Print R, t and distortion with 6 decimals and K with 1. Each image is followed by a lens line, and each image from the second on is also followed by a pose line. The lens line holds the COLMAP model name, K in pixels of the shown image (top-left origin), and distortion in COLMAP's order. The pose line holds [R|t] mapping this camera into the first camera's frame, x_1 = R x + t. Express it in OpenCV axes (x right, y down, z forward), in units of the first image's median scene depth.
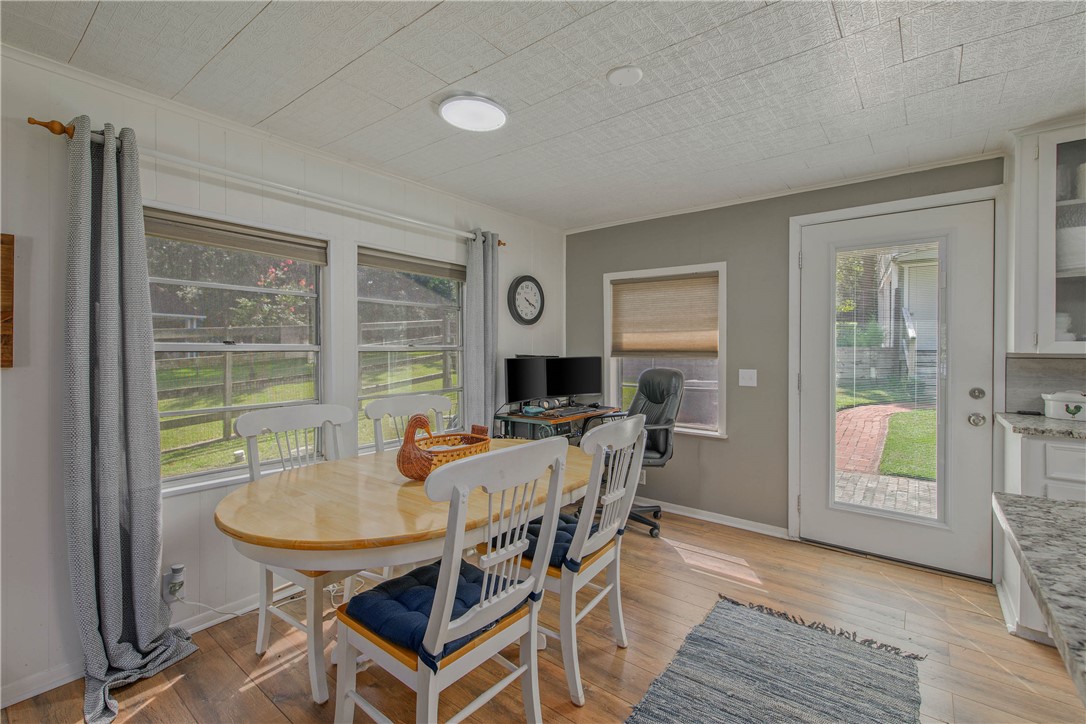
lens RADIAL K [[470.7, 0, 544.3], [0, 470.7, 356.0], [0, 0, 1]] dist [-0.020254, -0.000682]
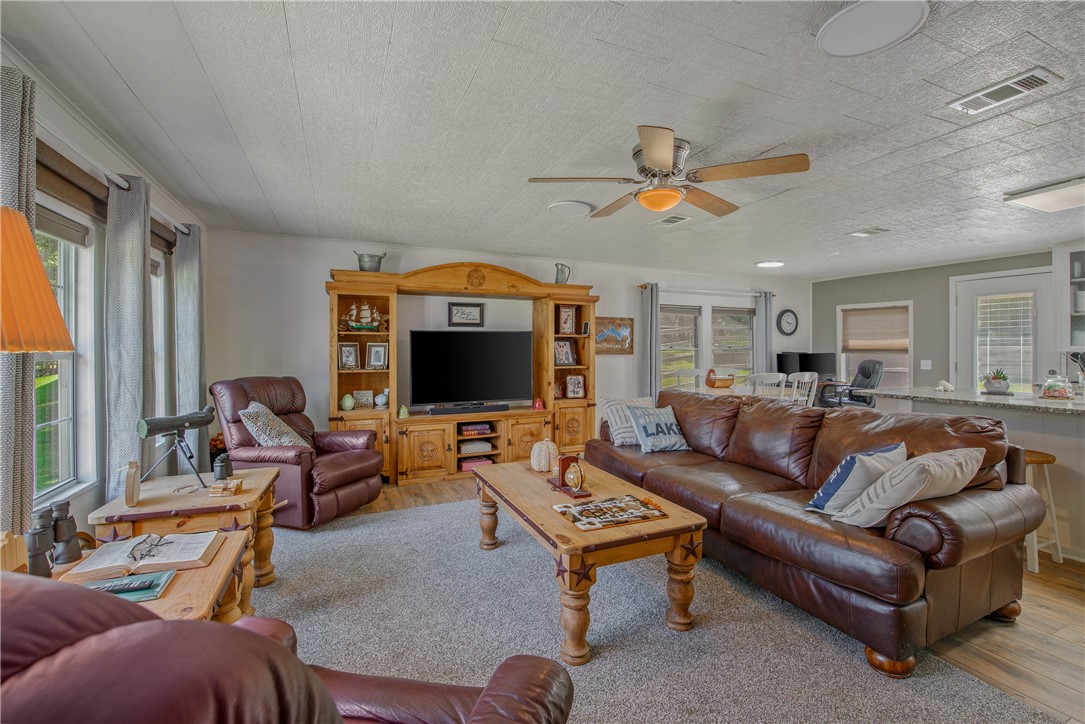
lens RADIAL K [[470.2, 0, 536.4], [0, 470.2, 350.3], [0, 0, 1]] dist [-0.020254, -0.000682]
pose [[0.875273, 0.003250, -0.483618, -0.013999], [-0.008456, 0.999927, -0.008585, 0.017568], [0.483555, 0.011603, 0.875237, -1.219618]]
